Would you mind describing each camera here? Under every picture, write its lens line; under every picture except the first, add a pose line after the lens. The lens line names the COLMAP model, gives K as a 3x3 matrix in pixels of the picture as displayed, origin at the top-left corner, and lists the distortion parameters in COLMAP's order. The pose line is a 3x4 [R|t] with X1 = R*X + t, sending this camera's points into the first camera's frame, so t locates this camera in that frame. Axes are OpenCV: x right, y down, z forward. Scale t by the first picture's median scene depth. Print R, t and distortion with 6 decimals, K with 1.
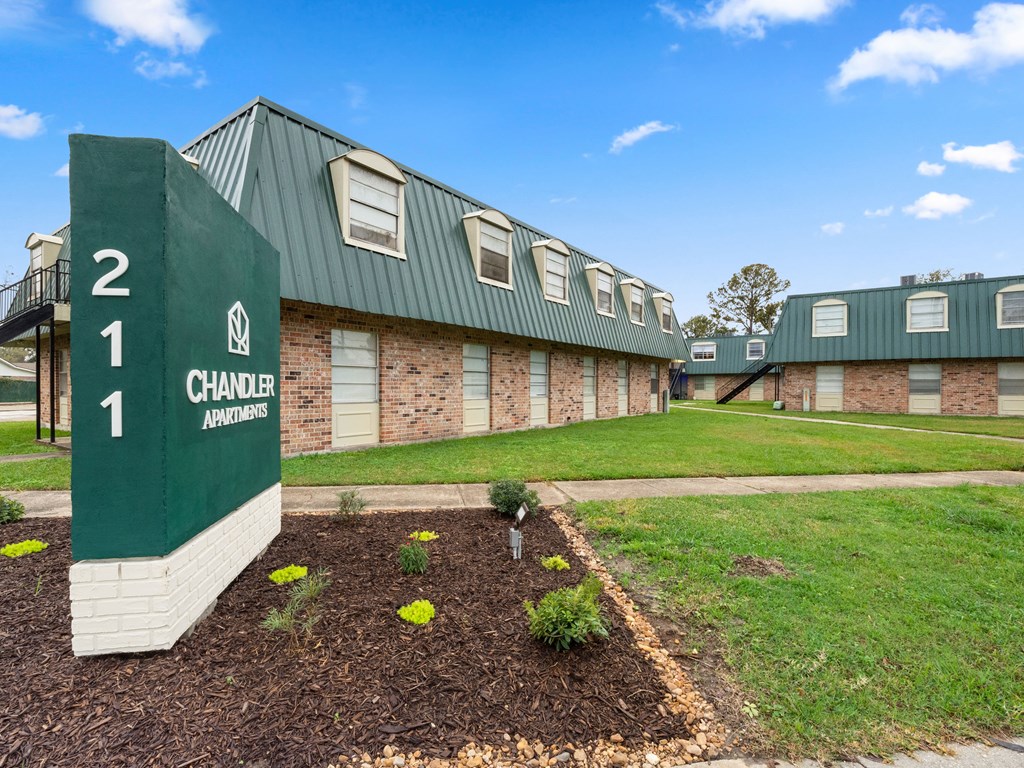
lens RADIAL K [[507.2, 0, 512.0], [0, 507.2, 384.0], [0, 0, 1]] dist [-0.000902, 0.000043]
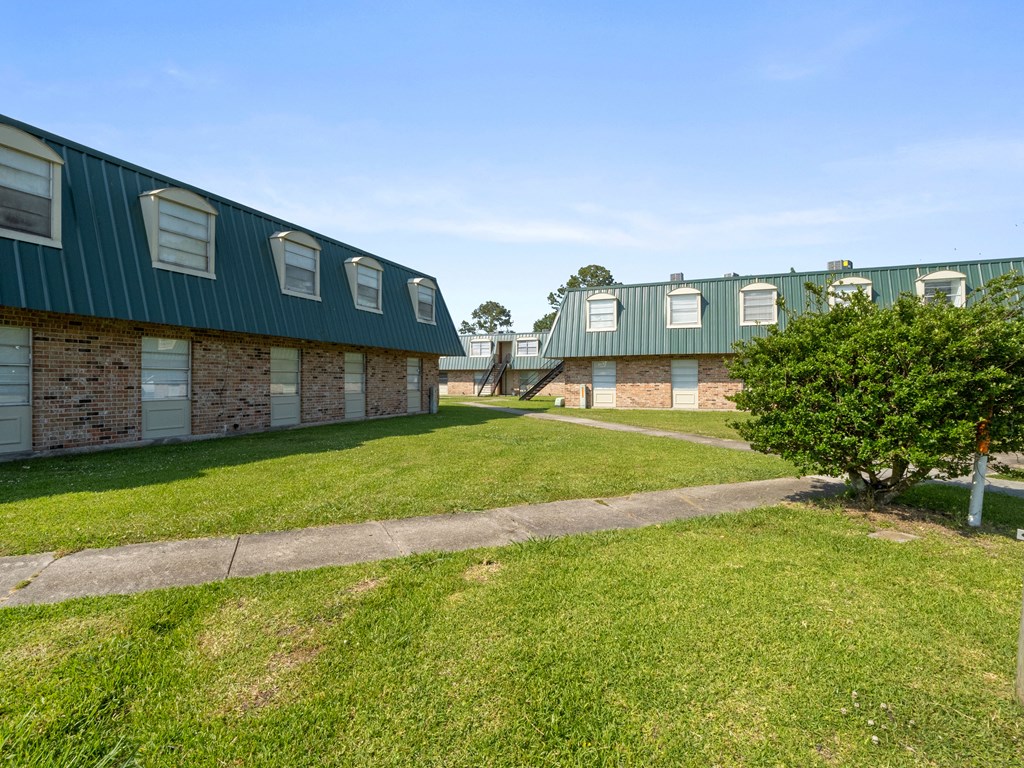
lens RADIAL K [[507.2, 0, 512.0], [0, 507.2, 384.0], [0, 0, 1]] dist [-0.000902, 0.000043]
pose [[0.969994, -0.008345, 0.242986, 0.246746], [0.007302, 0.999960, 0.005192, 0.001338], [-0.243020, -0.003262, 0.970016, 0.103073]]
